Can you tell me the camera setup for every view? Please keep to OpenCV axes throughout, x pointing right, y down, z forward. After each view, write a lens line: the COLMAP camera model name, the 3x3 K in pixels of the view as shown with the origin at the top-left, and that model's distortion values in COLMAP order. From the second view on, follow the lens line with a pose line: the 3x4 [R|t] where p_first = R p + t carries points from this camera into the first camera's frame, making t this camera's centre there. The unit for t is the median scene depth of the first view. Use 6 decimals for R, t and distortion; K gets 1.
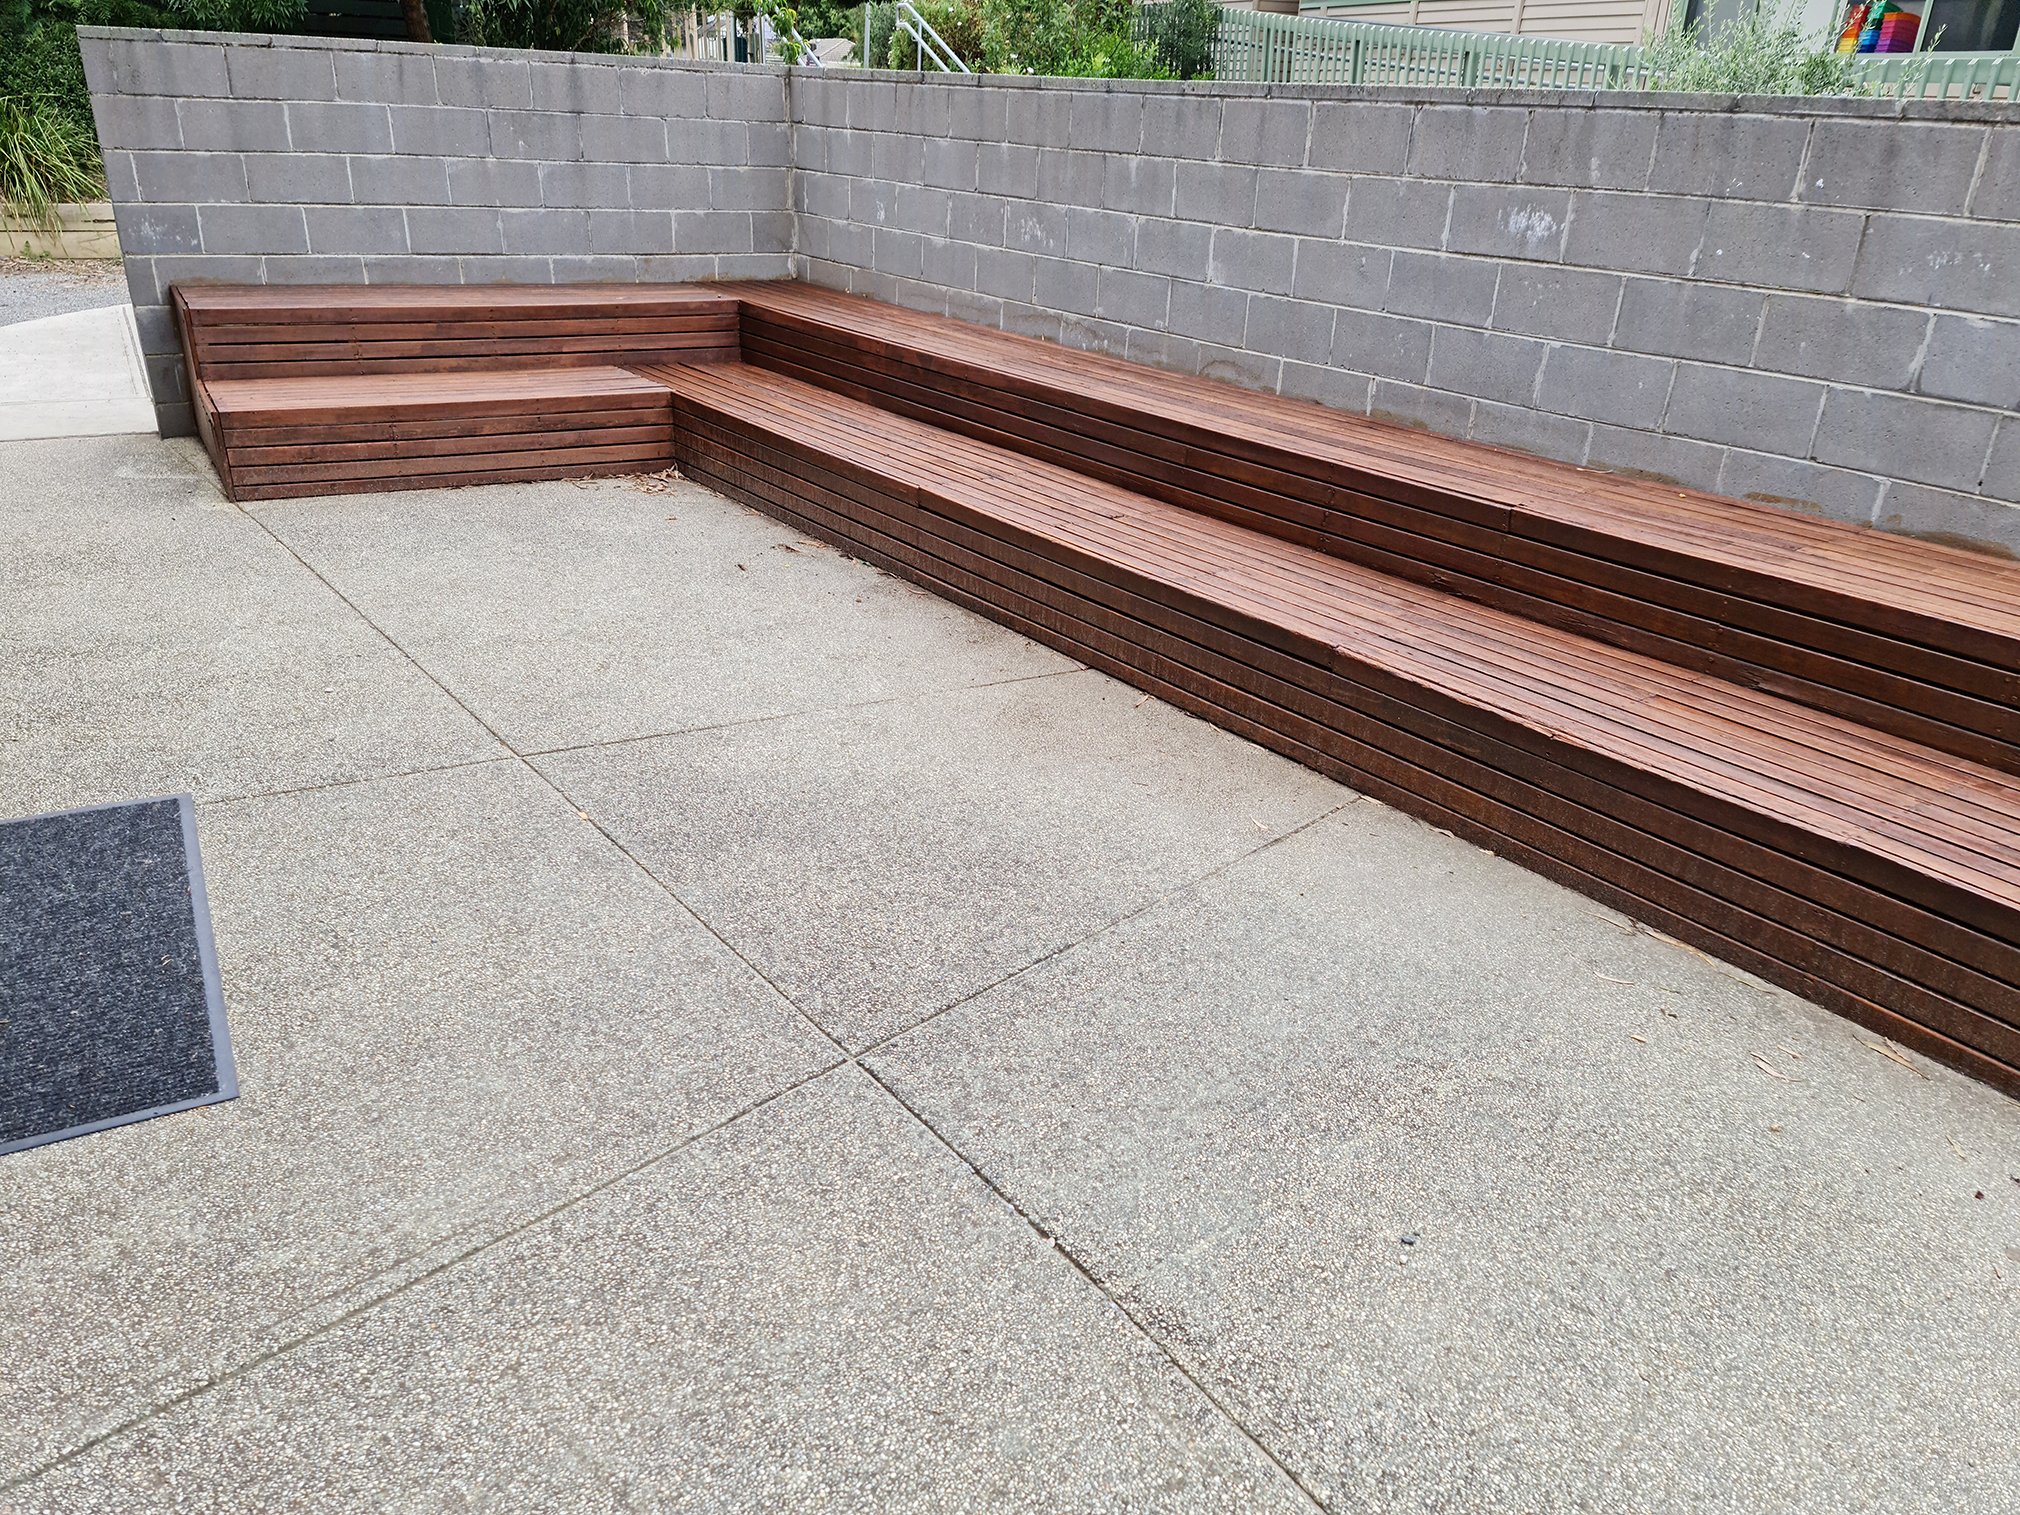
lens RADIAL K [[1375.7, 0, 1010.0], [0, 1375.7, 757.5], [0, 0, 1]] dist [0.039145, -0.030445]
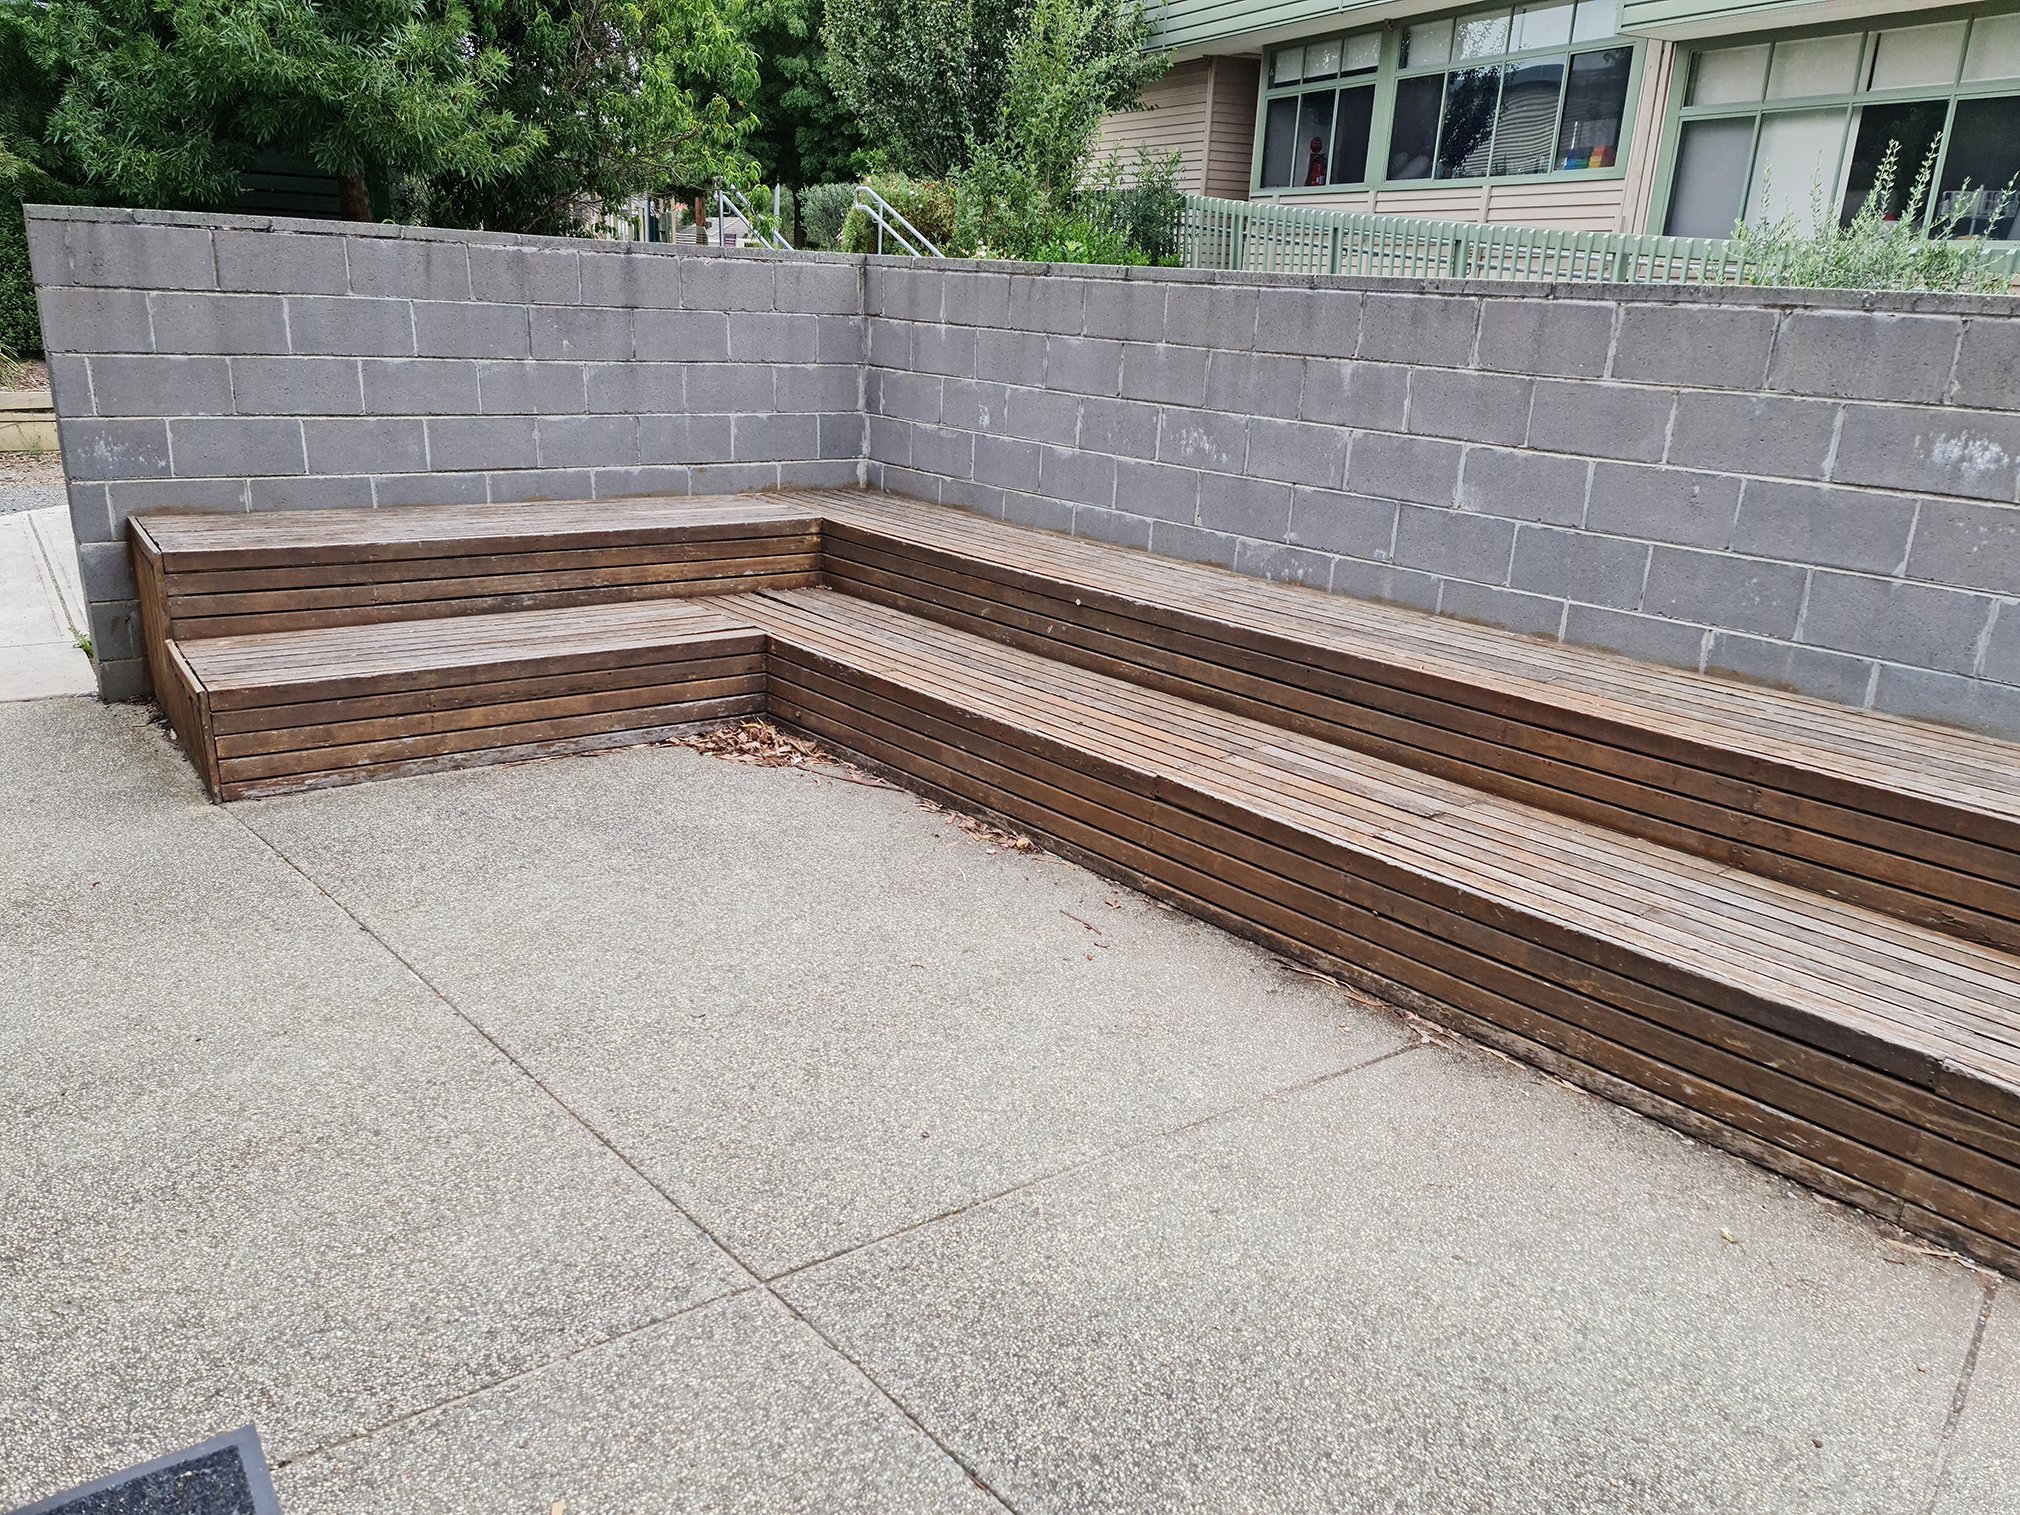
lens RADIAL K [[1375.7, 0, 1010.0], [0, 1375.7, 757.5], [0, 0, 1]] dist [0.039145, -0.030445]
pose [[0.996477, -0.023904, 0.080383, -0.179065], [0.032453, 0.993753, -0.106779, -0.107686], [-0.077328, 0.109012, 0.991028, 0.202057]]
